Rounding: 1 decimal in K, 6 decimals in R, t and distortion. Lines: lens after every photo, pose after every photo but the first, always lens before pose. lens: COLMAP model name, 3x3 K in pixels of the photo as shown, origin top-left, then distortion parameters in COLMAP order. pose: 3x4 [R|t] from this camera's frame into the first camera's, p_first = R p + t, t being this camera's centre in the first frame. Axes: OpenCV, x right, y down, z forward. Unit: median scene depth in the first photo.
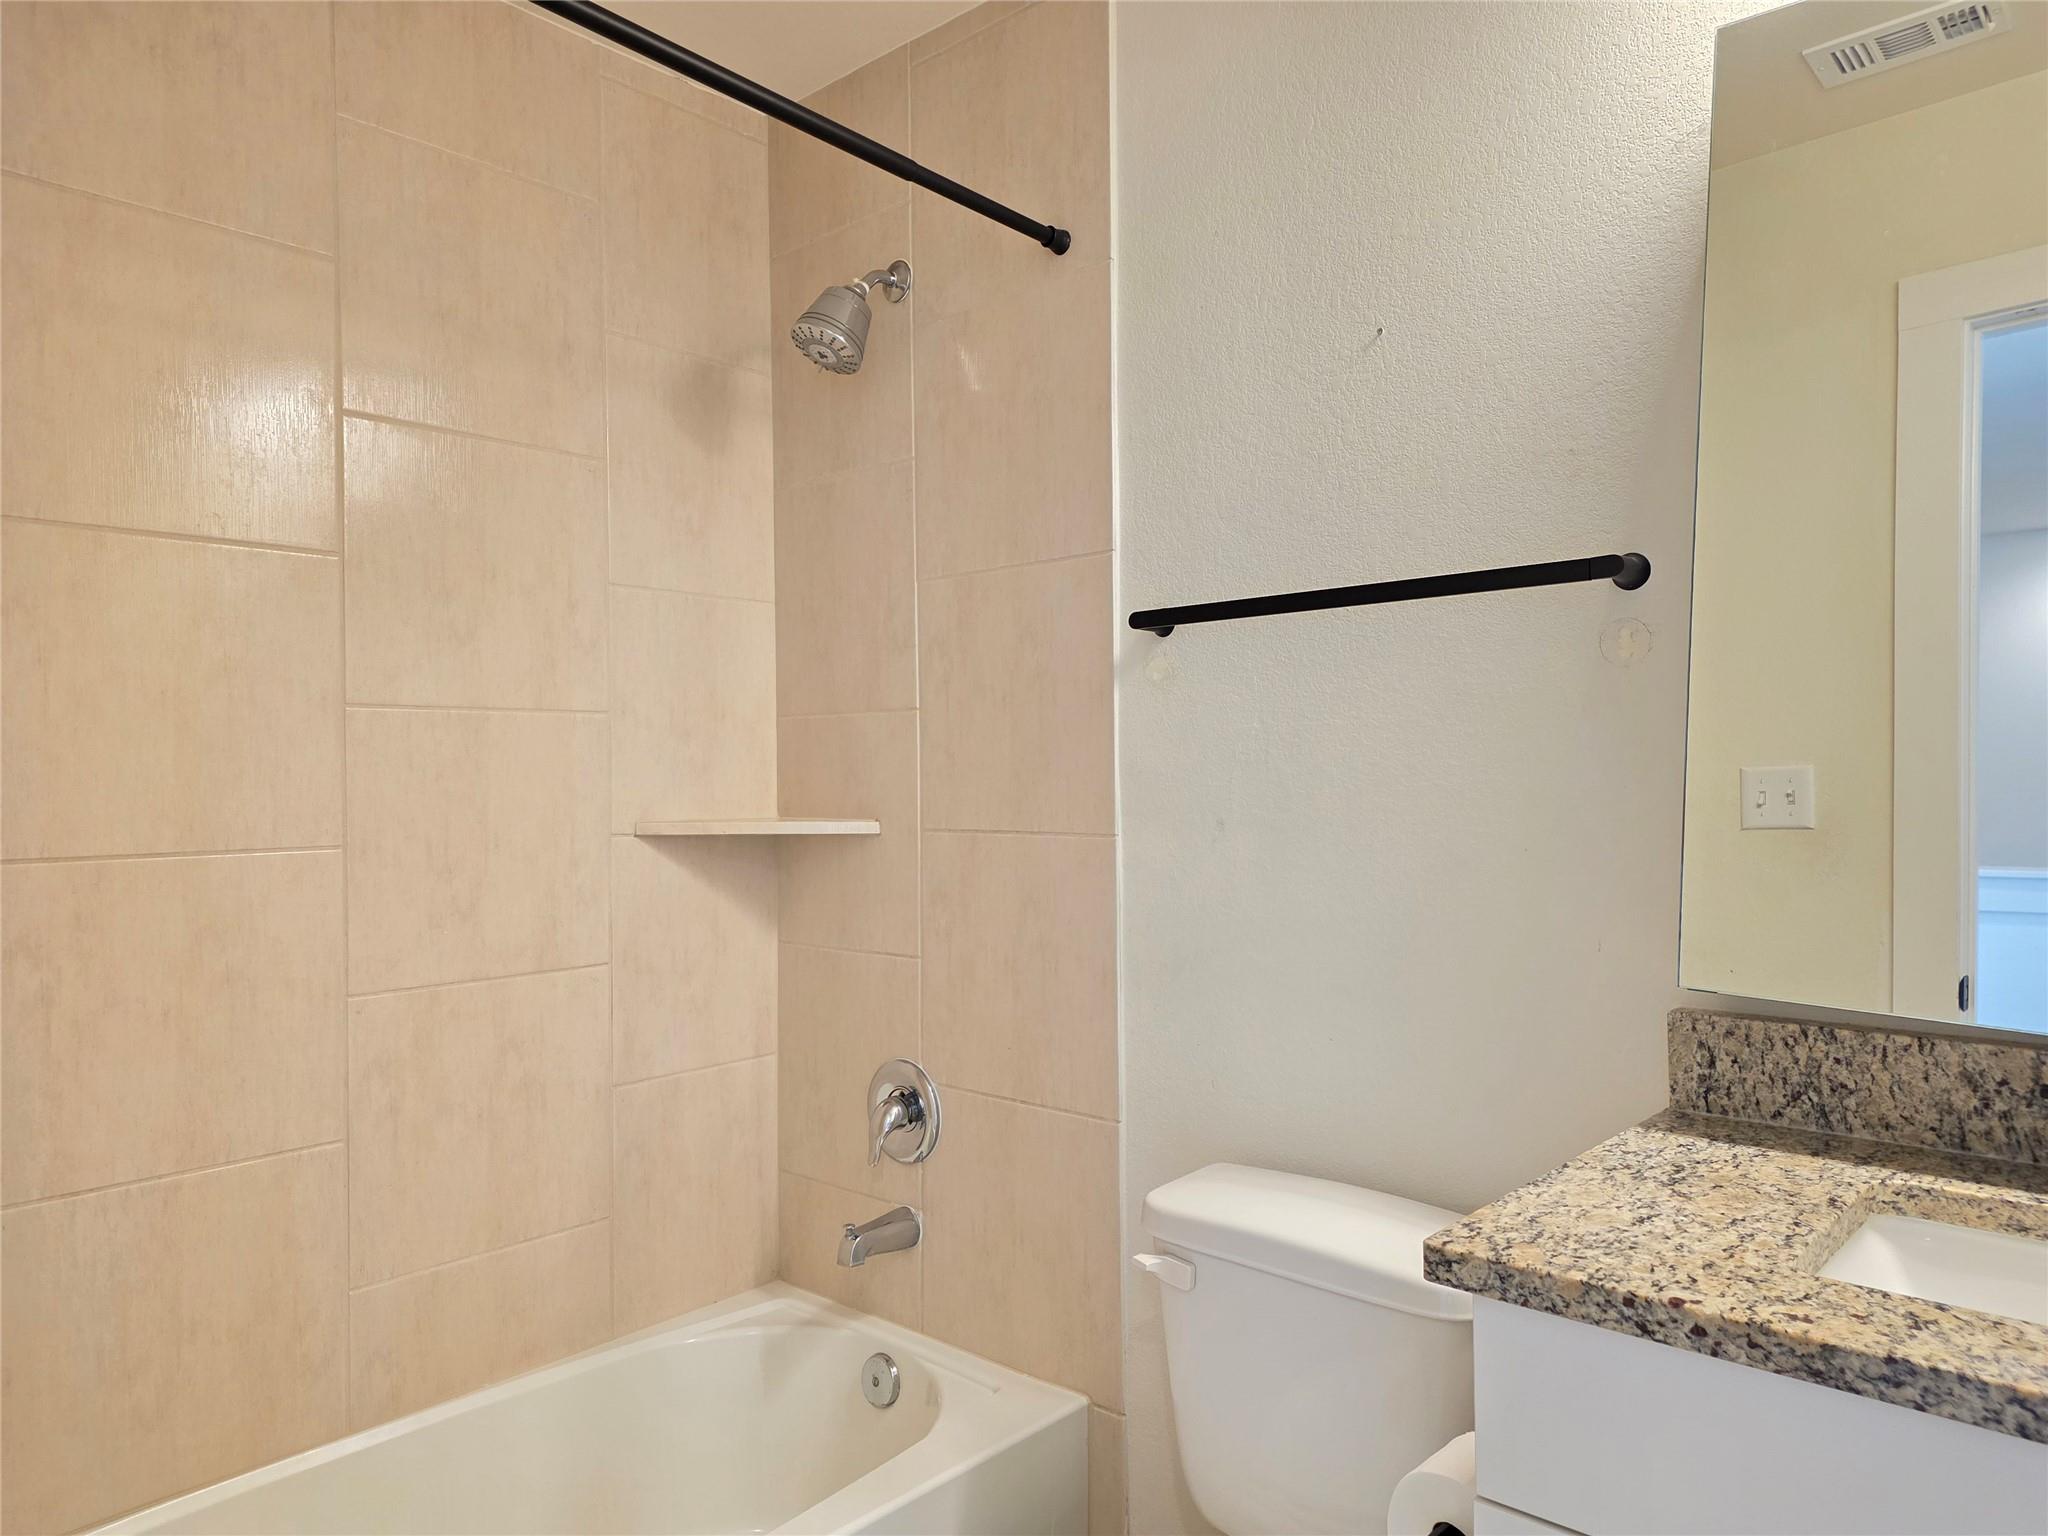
lens RADIAL K [[1357.6, 0, 1024.5], [0, 1357.6, 770.2], [0, 0, 1]] dist [0.043792, -0.024355]
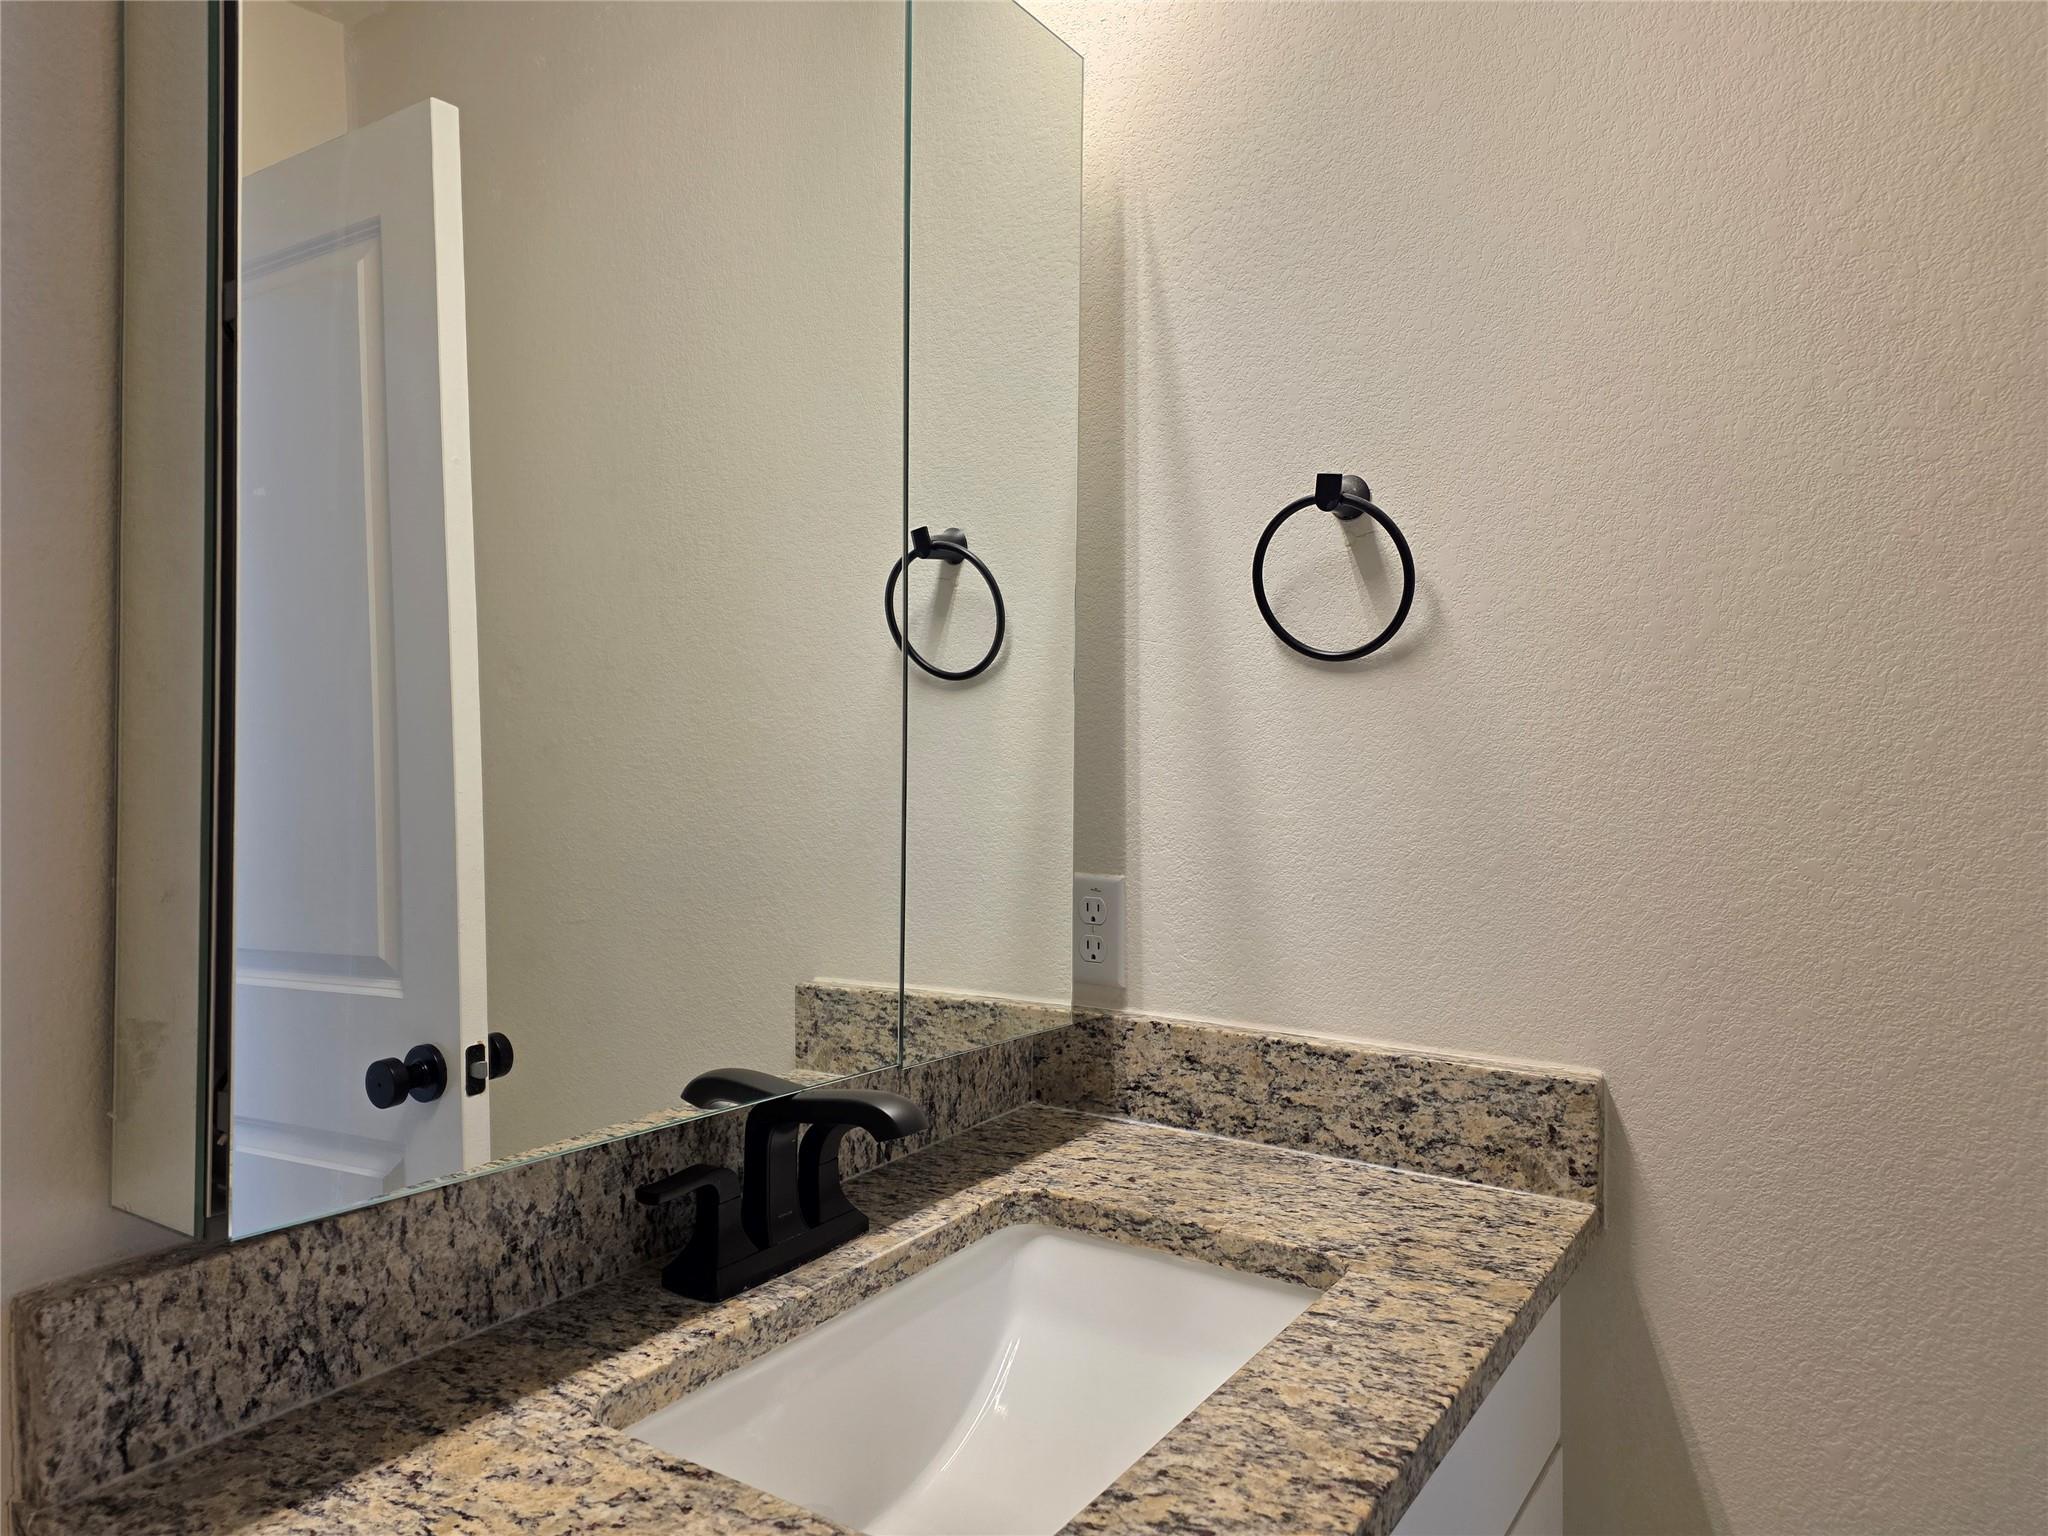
lens RADIAL K [[1357.6, 0, 1029.5], [0, 1357.6, 760.5], [0, 0, 1]] dist [0.043792, -0.024355]
pose [[-0.140633, -0.006180, 0.990042, -0.063852], [-0.000565, 0.999981, 0.006161, -0.021698], [-0.990062, 0.000307, -0.140634, 0.792330]]
